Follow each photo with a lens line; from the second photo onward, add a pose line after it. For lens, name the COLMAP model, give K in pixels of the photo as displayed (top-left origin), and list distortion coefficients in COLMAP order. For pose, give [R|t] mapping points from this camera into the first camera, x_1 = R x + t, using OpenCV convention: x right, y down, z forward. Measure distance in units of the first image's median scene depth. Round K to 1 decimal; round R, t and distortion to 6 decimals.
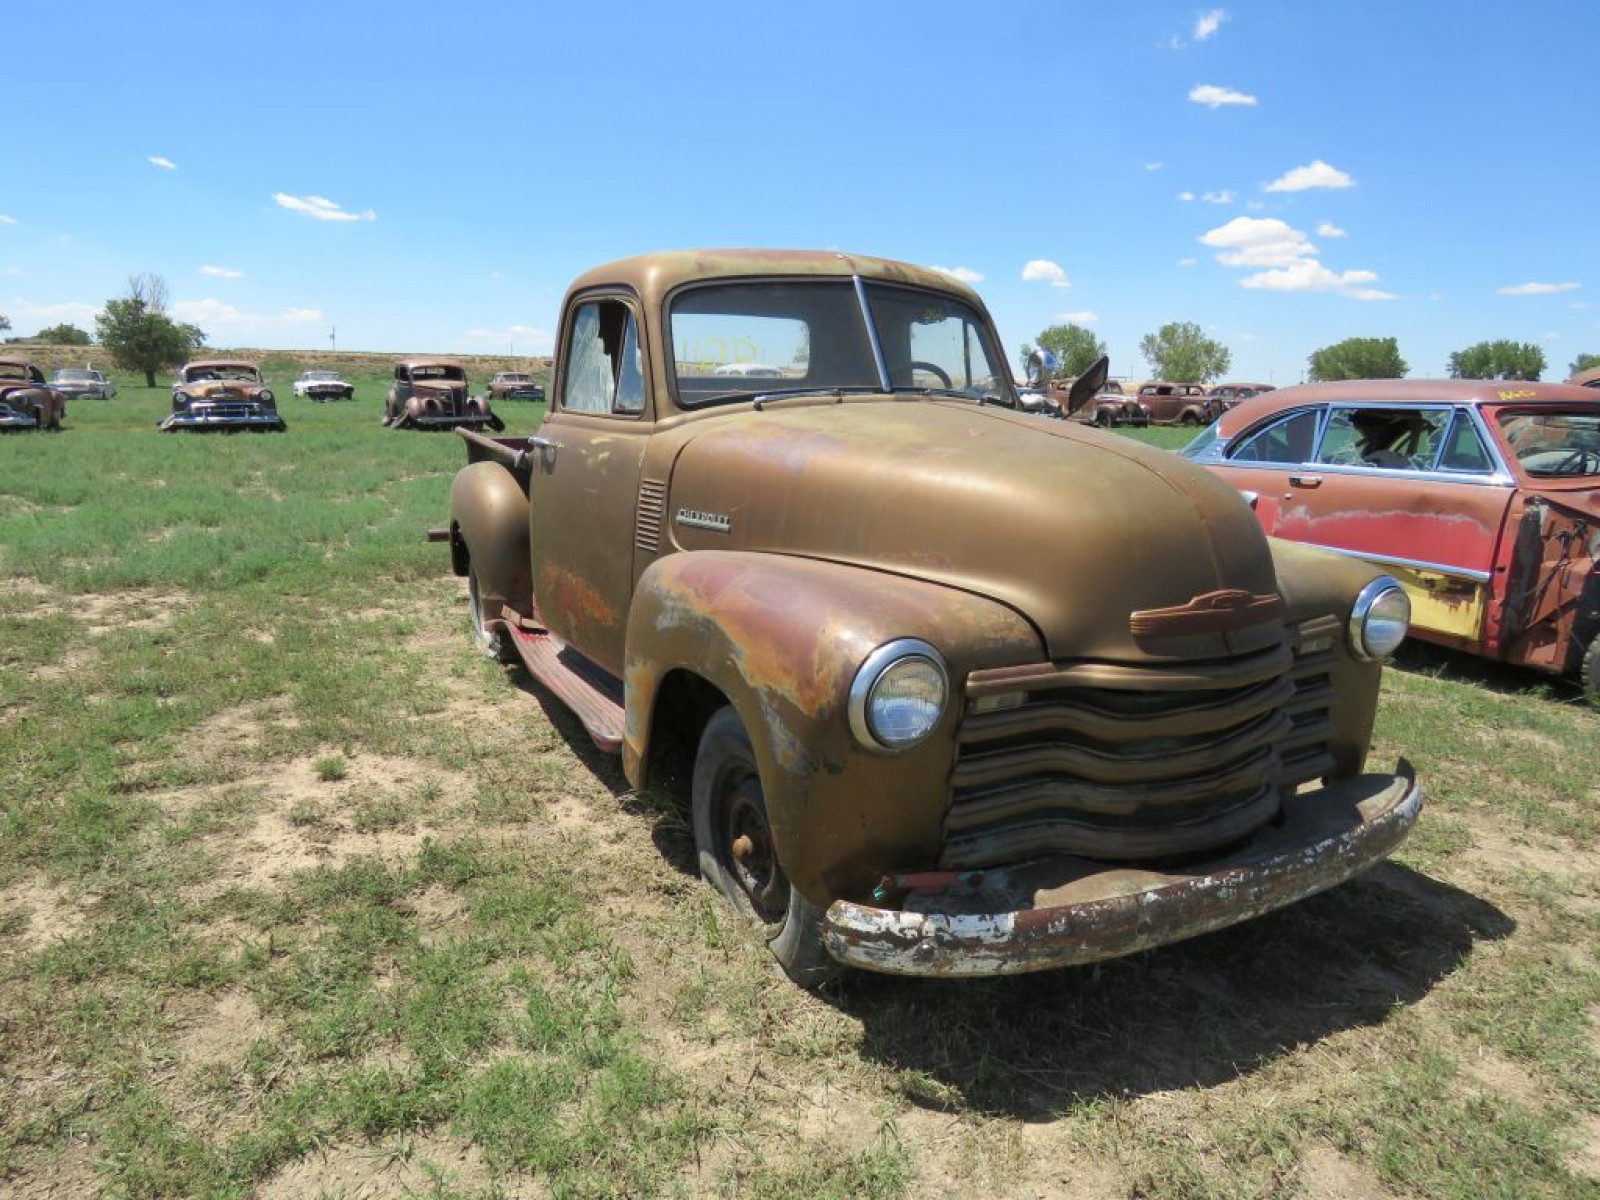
lens RADIAL K [[1027.0, 0, 769.6], [0, 1027.0, 611.4], [0, 0, 1]] dist [-0.013253, 0.003012]
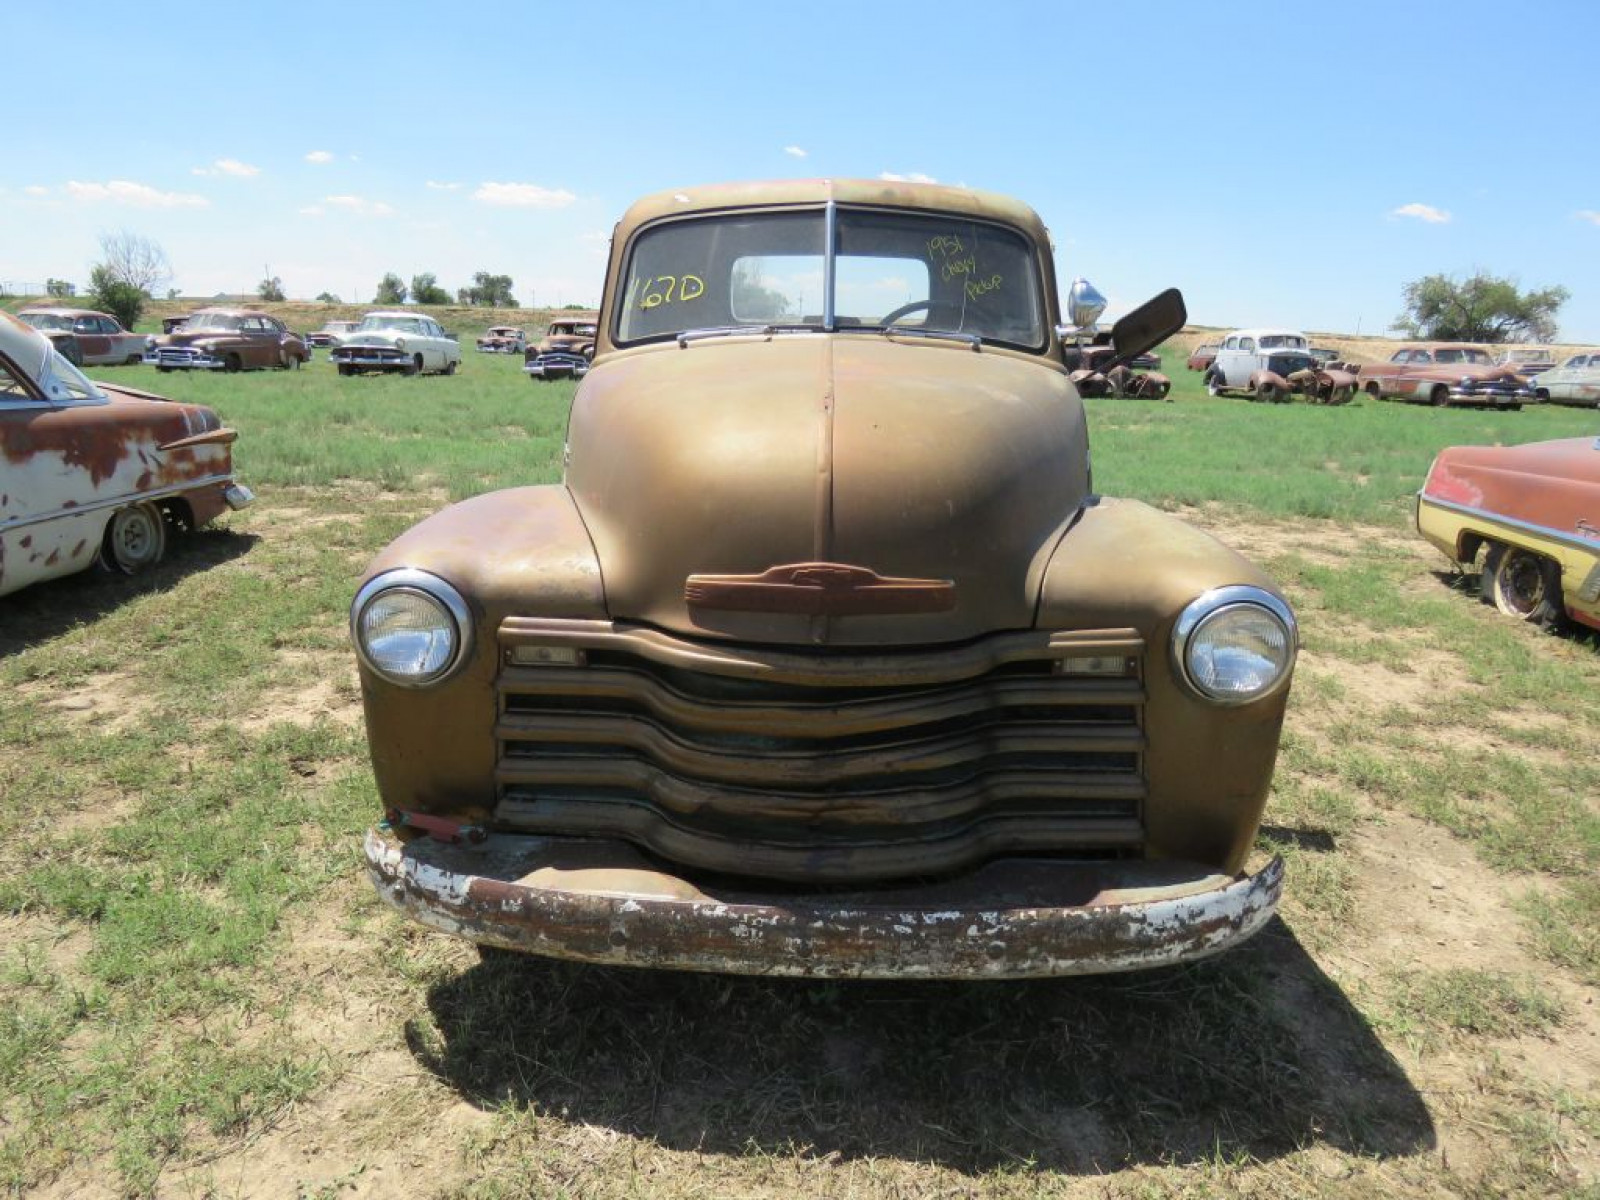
lens RADIAL K [[1027.0, 0, 783.8], [0, 1027.0, 602.0], [0, 0, 1]] dist [-0.013253, 0.003012]
pose [[0.869099, 0.126002, -0.478321, 0.787564], [-0.115473, 0.991975, 0.051500, -0.027945], [0.480971, 0.010474, 0.876674, 0.285271]]
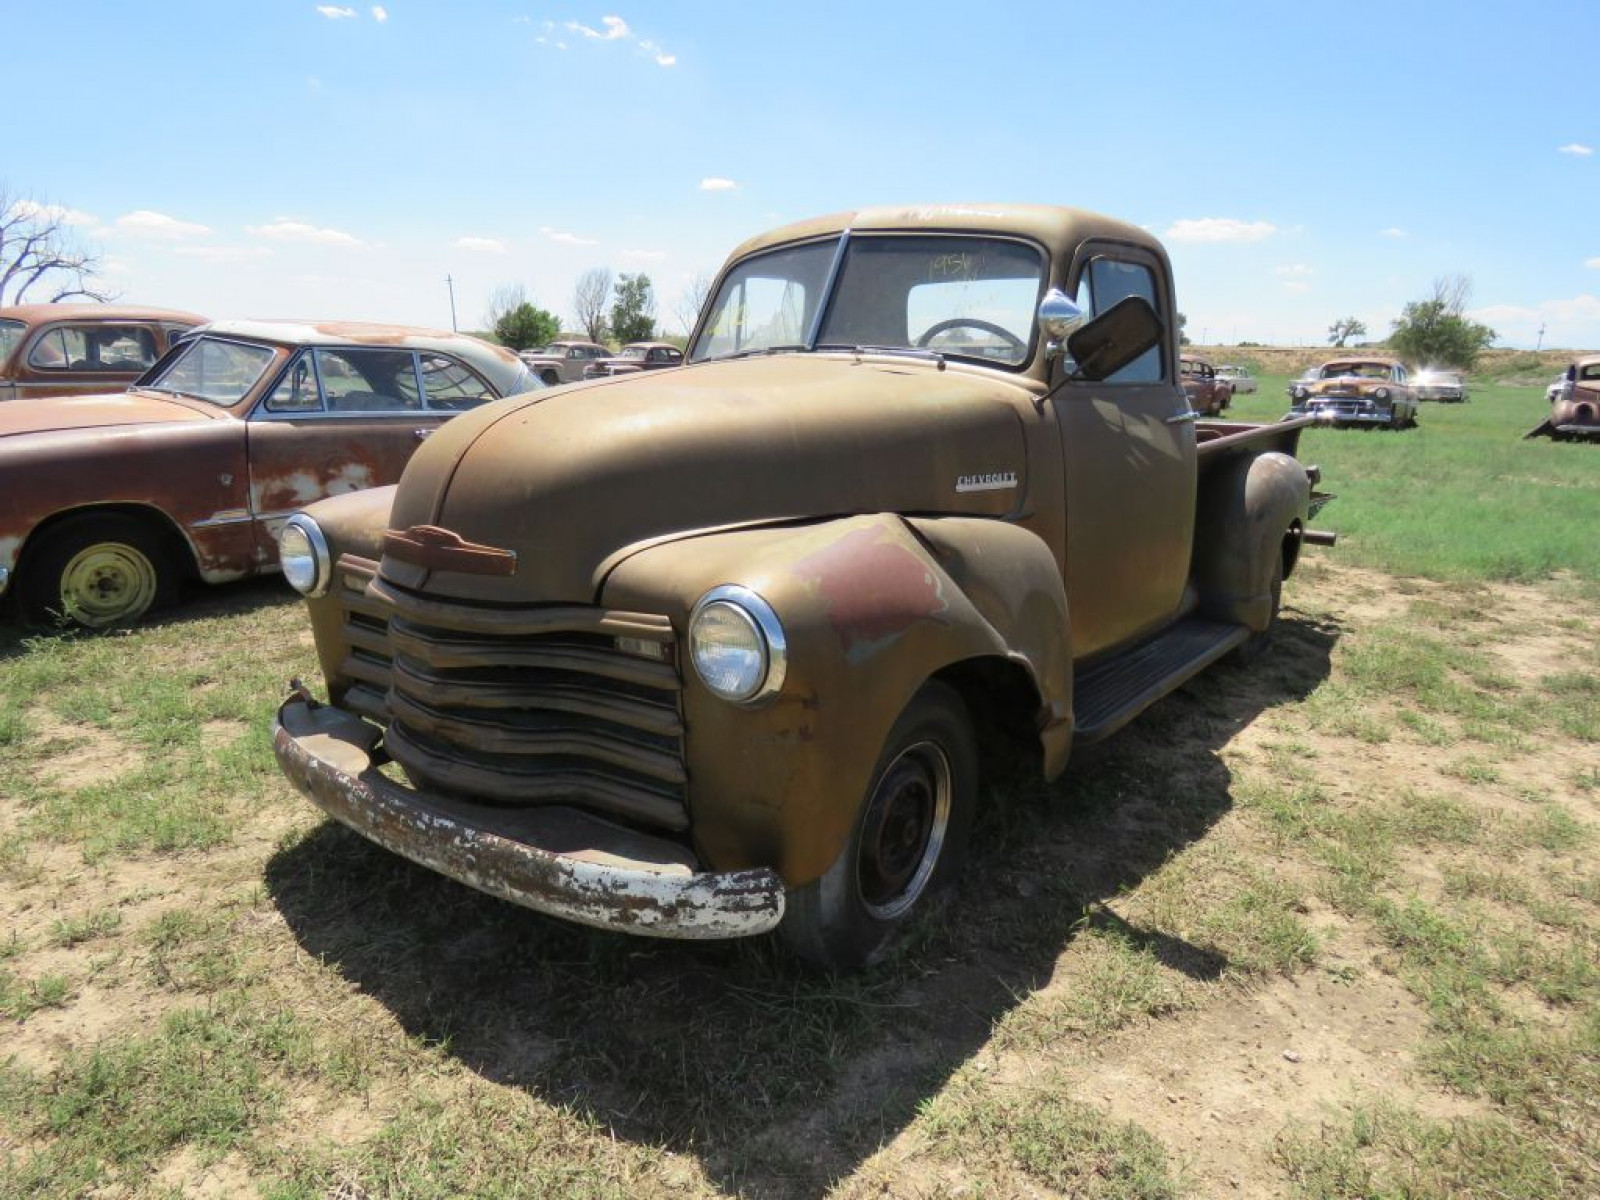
lens RADIAL K [[1027.0, 0, 798.1], [0, 1027.0, 607.5], [0, 0, 1]] dist [-0.013253, 0.003012]
pose [[0.435324, 0.201650, -0.877400, 1.465392], [-0.208134, 0.970732, 0.119833, -0.134608], [0.875884, 0.130451, 0.464554, 0.843183]]
